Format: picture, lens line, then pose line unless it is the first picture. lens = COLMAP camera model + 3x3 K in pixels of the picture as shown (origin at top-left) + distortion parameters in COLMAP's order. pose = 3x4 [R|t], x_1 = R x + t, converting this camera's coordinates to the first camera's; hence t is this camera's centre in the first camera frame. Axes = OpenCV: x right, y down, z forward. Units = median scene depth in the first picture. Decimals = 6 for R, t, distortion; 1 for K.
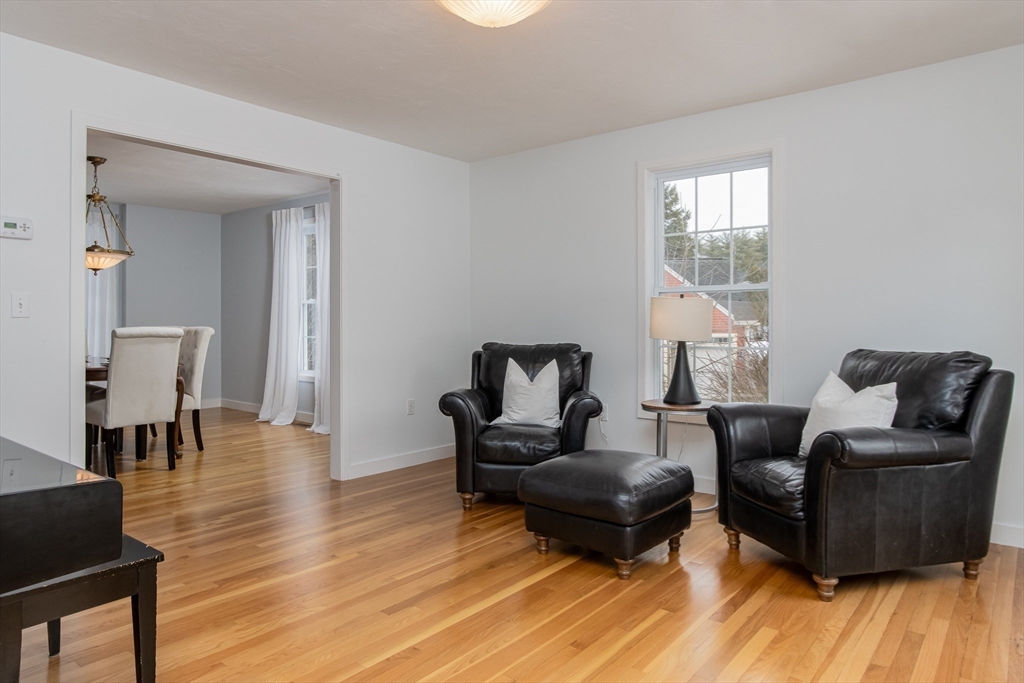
lens RADIAL K [[600.1, 0, 512.2], [0, 600.1, 322.5], [0, 0, 1]] dist [-0.001689, -0.000490]
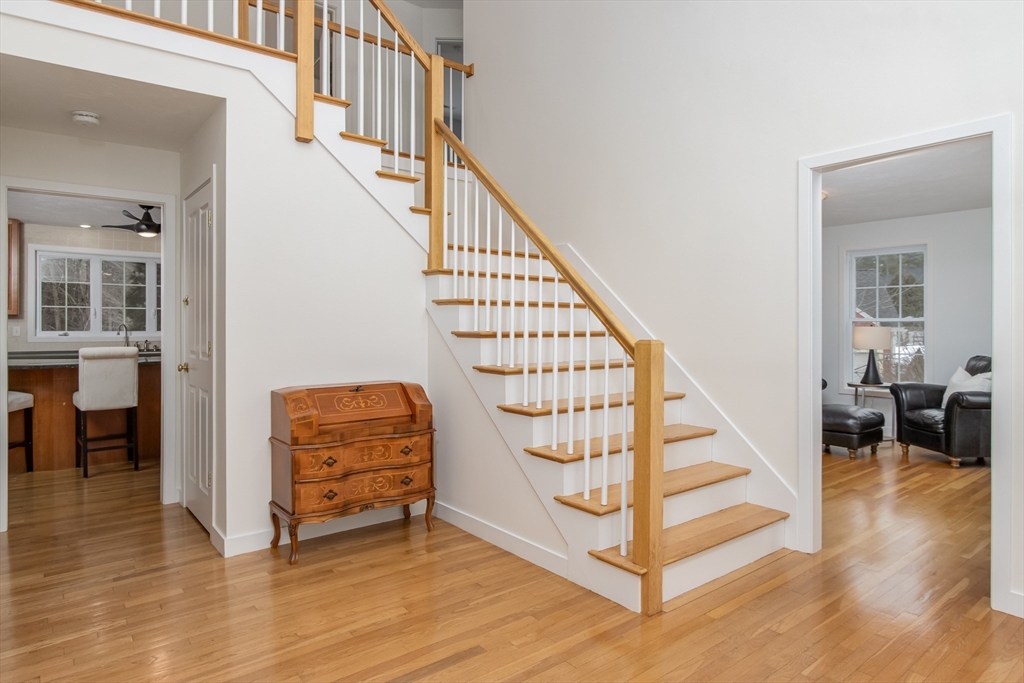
lens RADIAL K [[600.1, 0, 512.2], [0, 600.1, 322.5], [0, 0, 1]] dist [-0.001689, -0.000490]
pose [[0.983824, 0.006897, -0.179003, -0.566903], [-0.006783, 0.999976, 0.001248, -0.055961], [0.179007, -0.000013, 0.983848, -1.206489]]
